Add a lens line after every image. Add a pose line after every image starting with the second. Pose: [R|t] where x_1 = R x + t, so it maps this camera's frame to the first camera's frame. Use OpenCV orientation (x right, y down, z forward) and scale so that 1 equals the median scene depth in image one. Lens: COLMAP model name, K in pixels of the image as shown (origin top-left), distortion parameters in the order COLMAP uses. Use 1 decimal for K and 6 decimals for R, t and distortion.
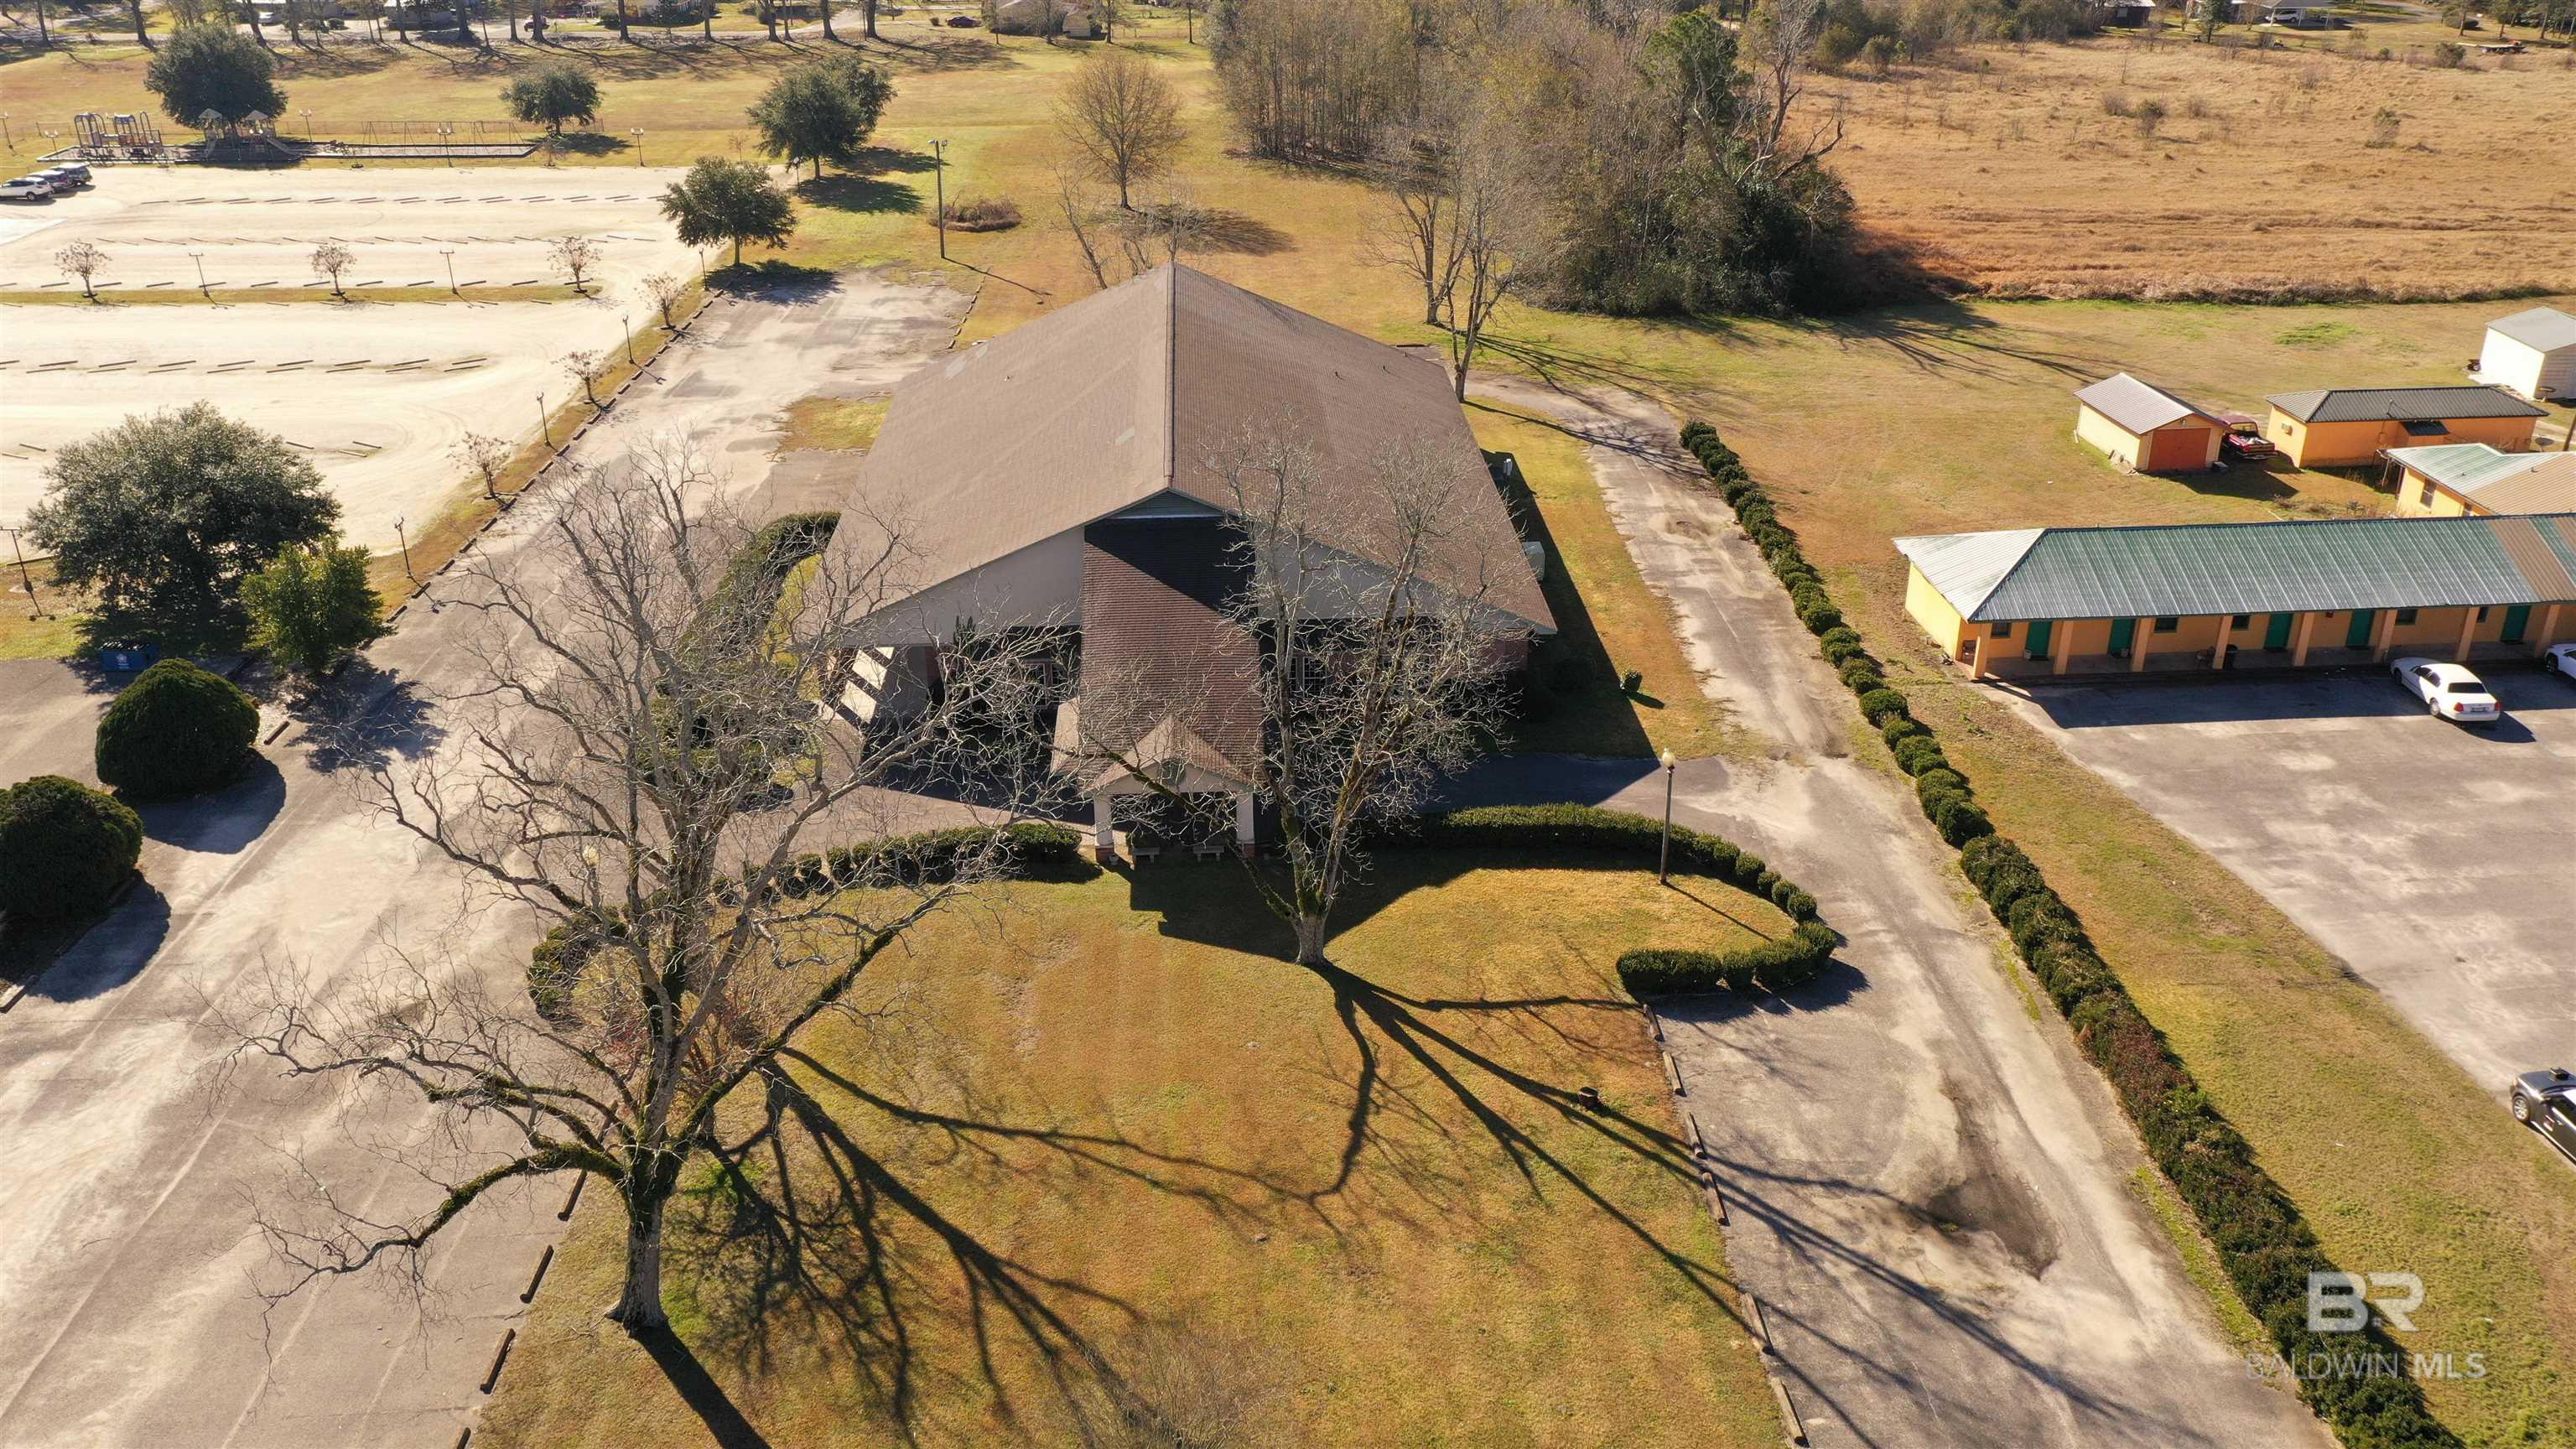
lens RADIAL K [[2049.4, 0, 1288.0], [0, 2049.4, 724.5], [0, 0, 1]] dist [0.009267, 0.008910]
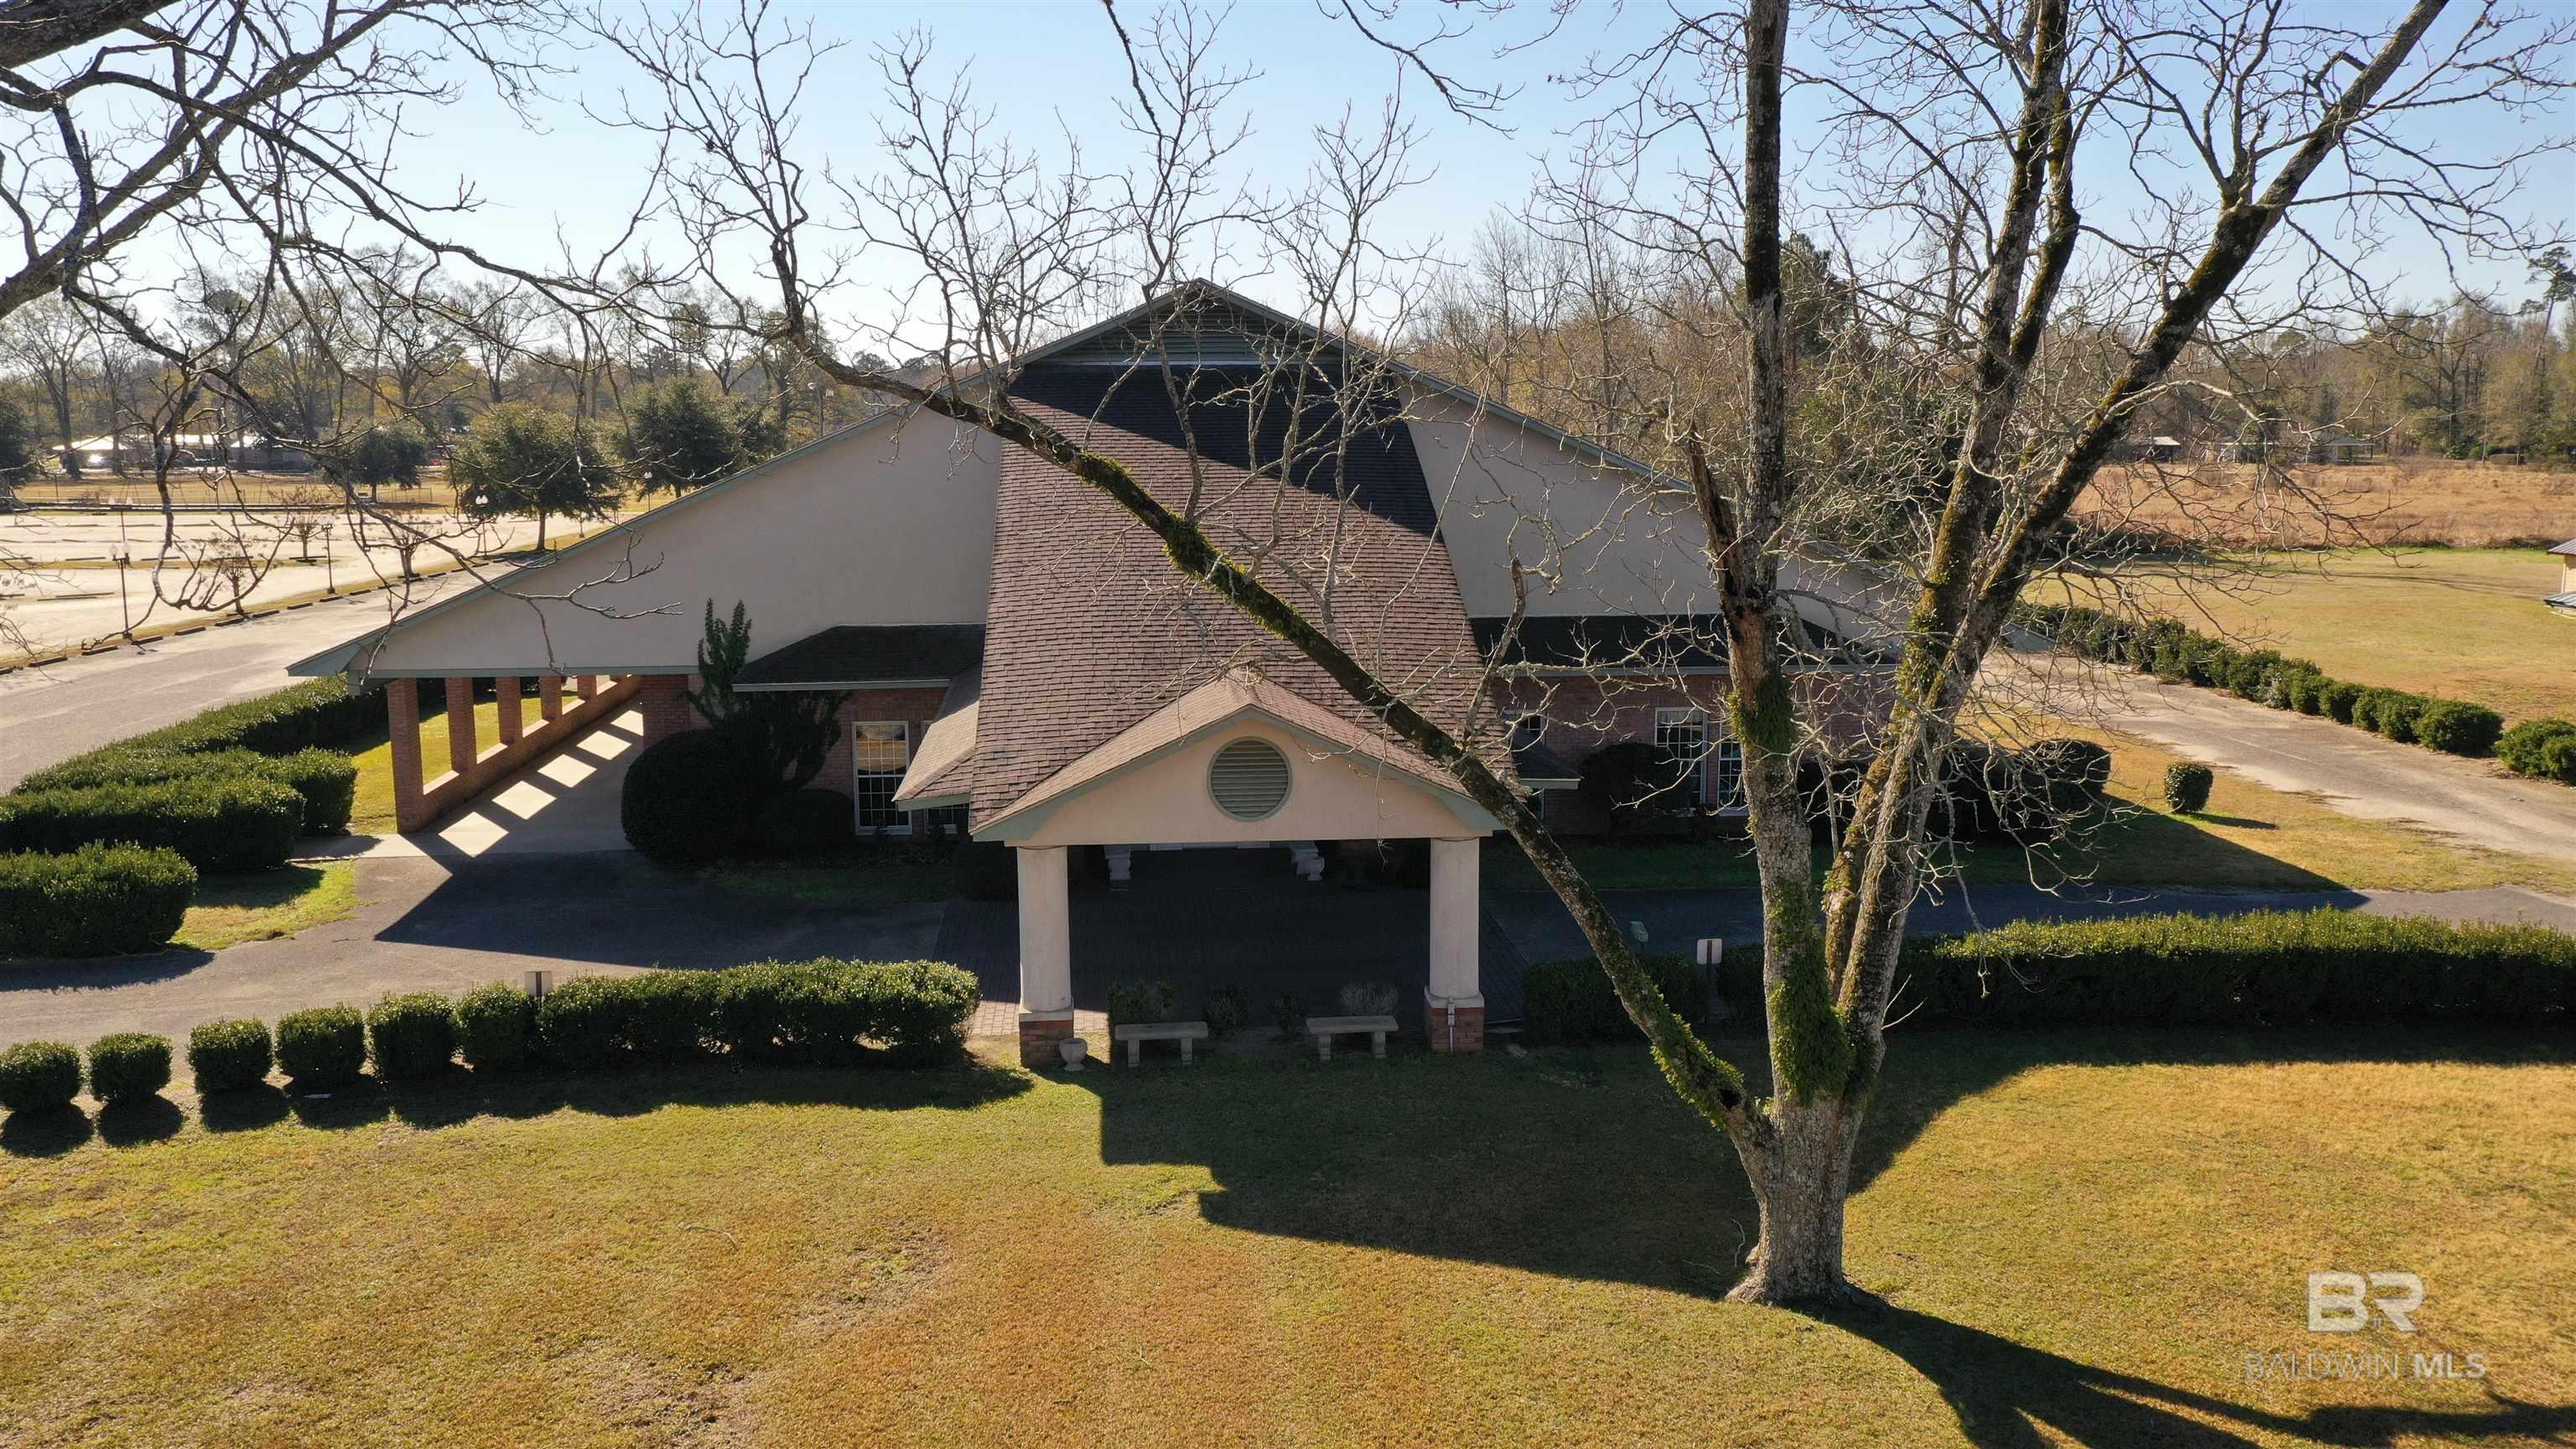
lens RADIAL K [[2049.4, 0, 1288.0], [0, 2049.4, 724.5], [0, 0, 1]] dist [0.009267, 0.008910]
pose [[0.999195, -0.003462, 0.039962, -0.076847], [0.014587, 0.959417, -0.281615, 0.132734], [-0.037365, 0.281971, 0.958695, 0.803296]]
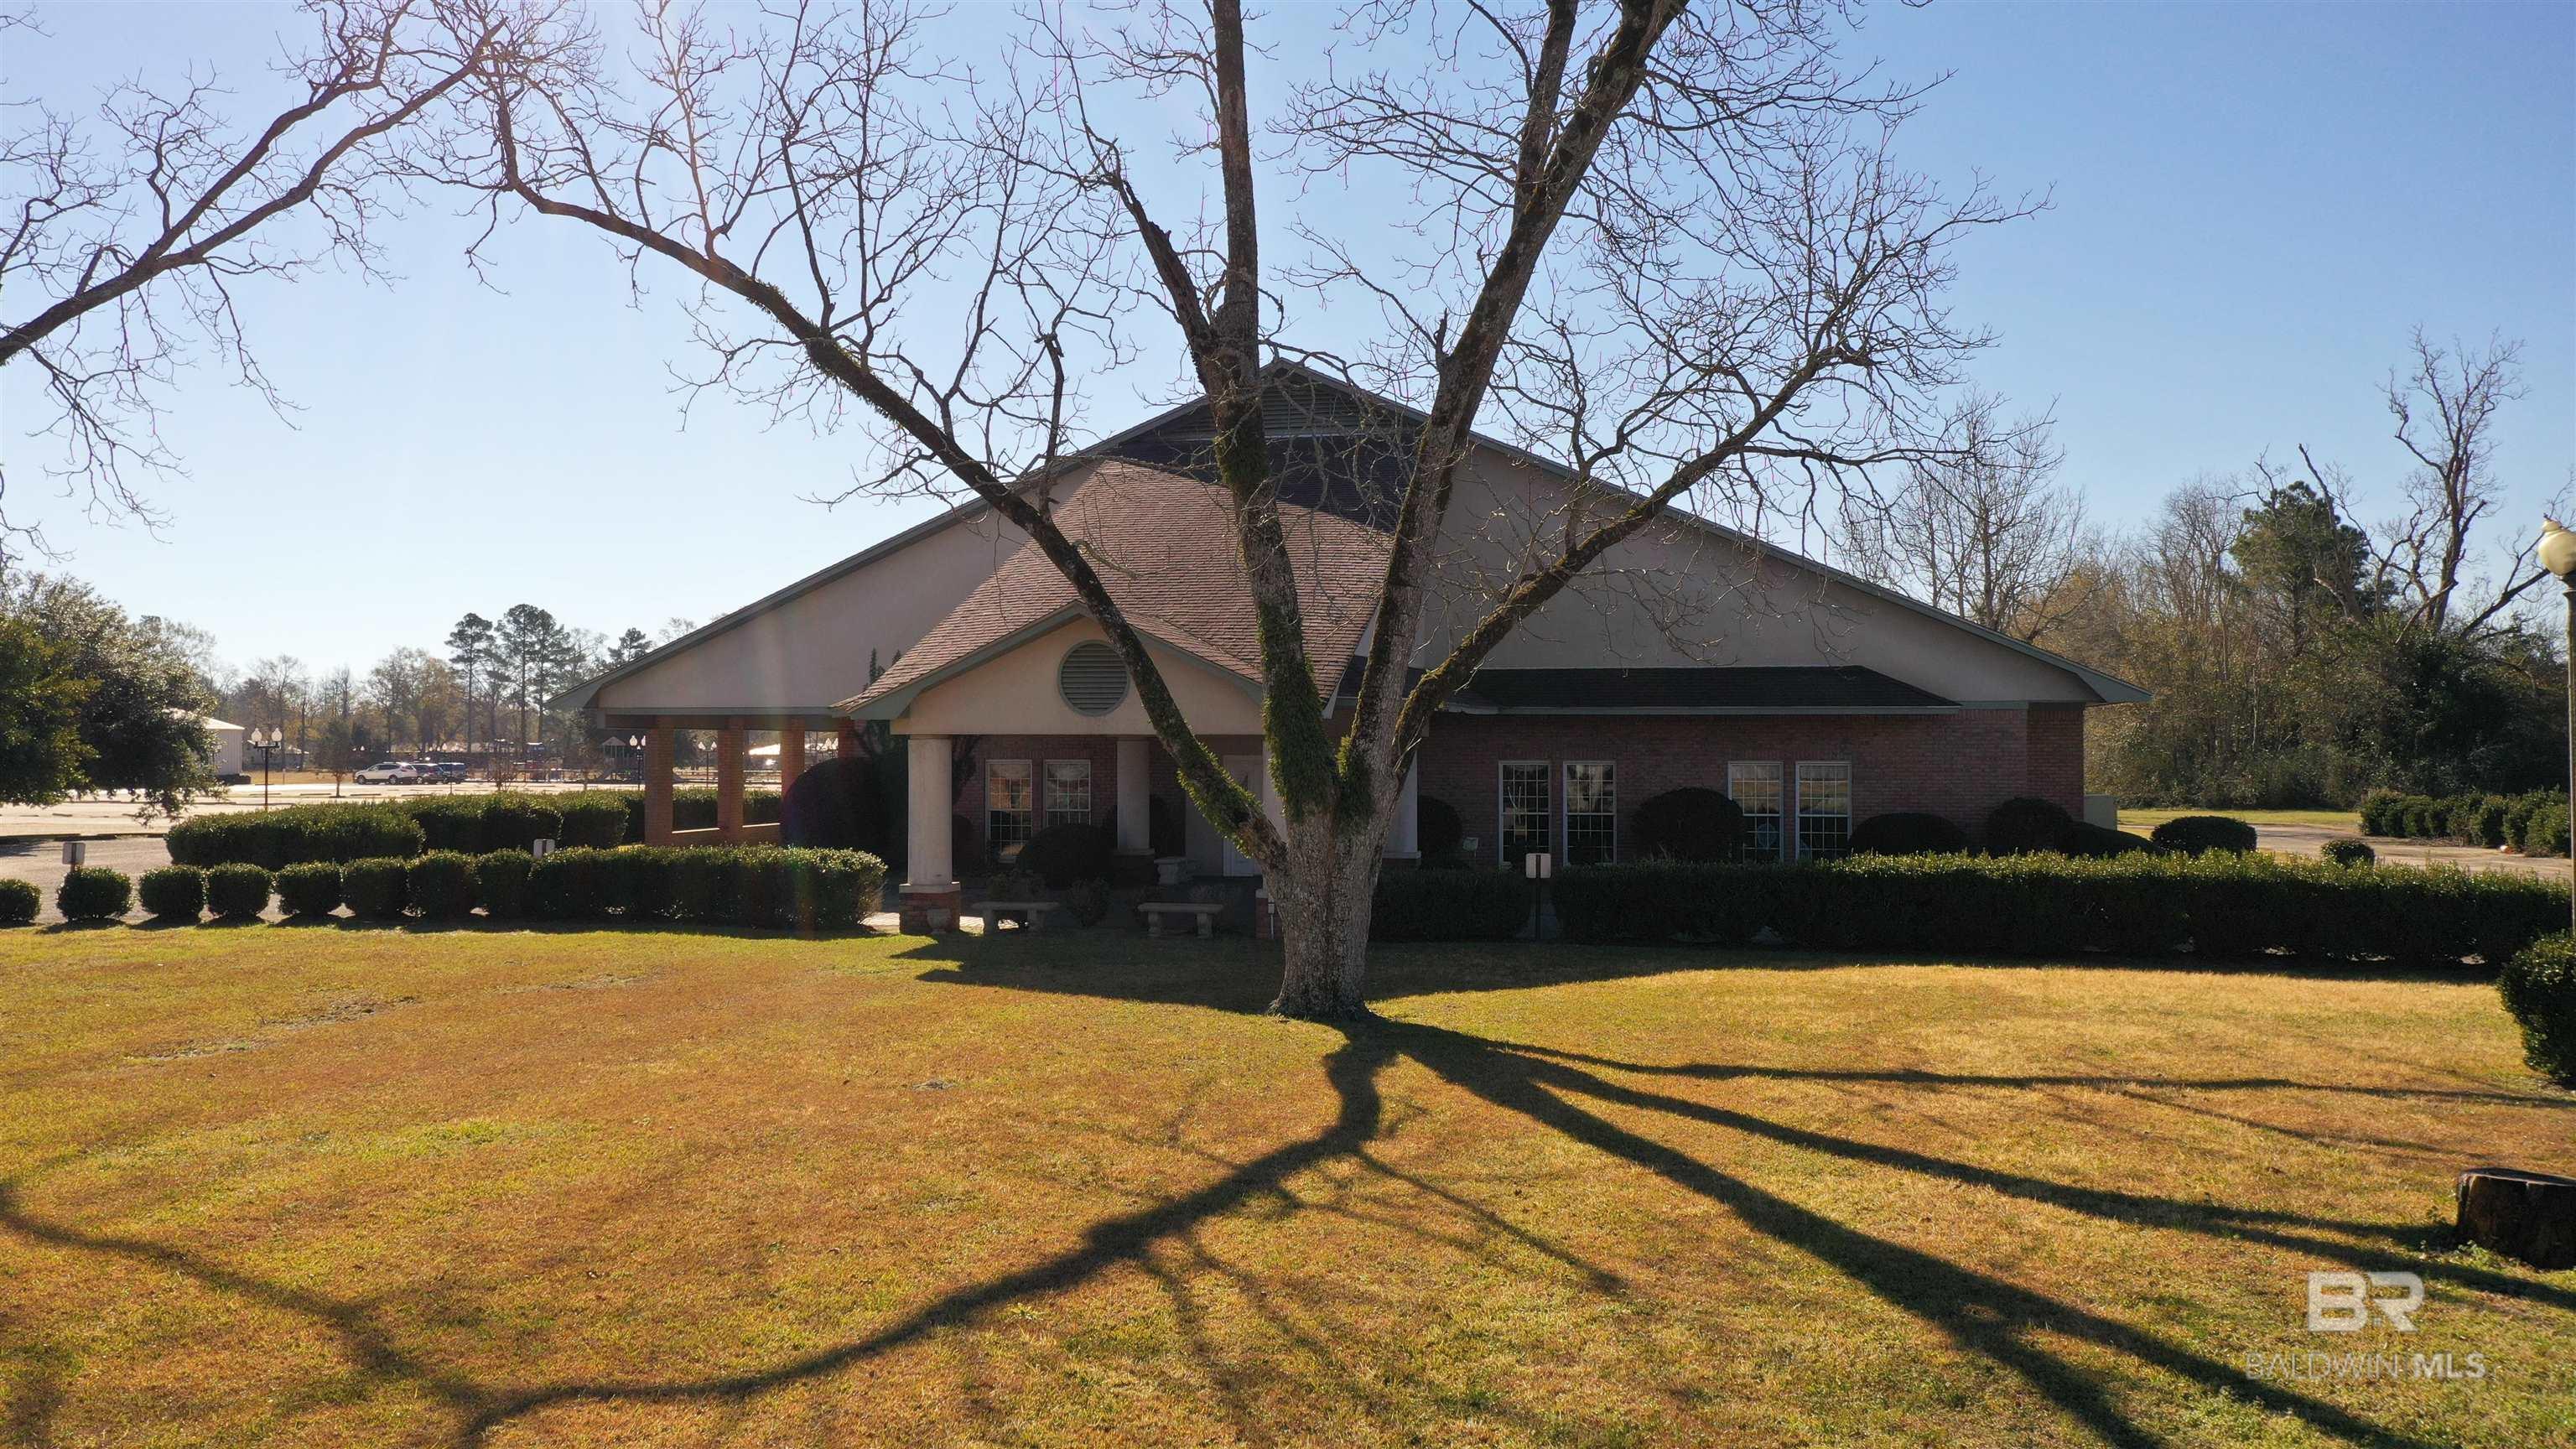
lens RADIAL K [[2049.4, 0, 1288.0], [0, 2049.4, 724.5], [0, 0, 1]] dist [0.009267, 0.008910]
pose [[0.966947, 0.004915, -0.254930, 0.091480], [-0.116155, 0.898537, -0.423249, 0.227201], [0.226983, 0.438871, 0.869408, 0.812484]]
